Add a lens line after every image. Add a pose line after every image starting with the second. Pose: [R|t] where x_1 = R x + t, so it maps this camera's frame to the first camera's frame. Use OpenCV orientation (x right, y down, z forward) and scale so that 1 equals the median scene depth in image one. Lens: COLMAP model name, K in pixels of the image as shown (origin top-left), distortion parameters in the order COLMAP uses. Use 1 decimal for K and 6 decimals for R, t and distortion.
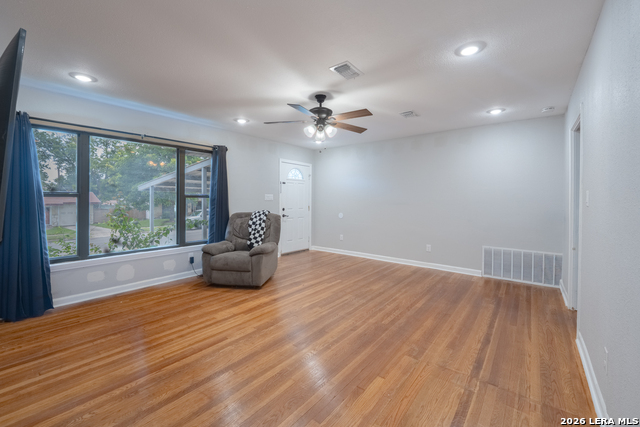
lens RADIAL K [[256.9, 0, 328.0], [0, 256.9, 200.8], [0, 0, 1]] dist [0.006336, -0.000621]
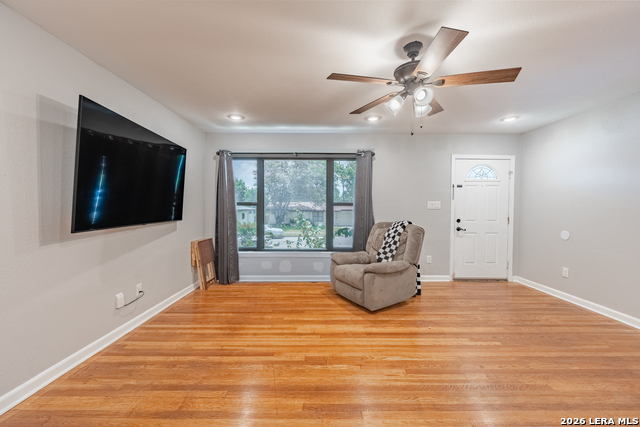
lens RADIAL K [[256.9, 0, 319.2], [0, 256.9, 212.7], [0, 0, 1]] dist [0.006336, -0.000621]
pose [[0.635672, 0.016366, -0.771785, 0.292027], [-0.005845, 0.999849, 0.016388, -0.000742], [0.771937, -0.005906, 0.635672, 0.365170]]
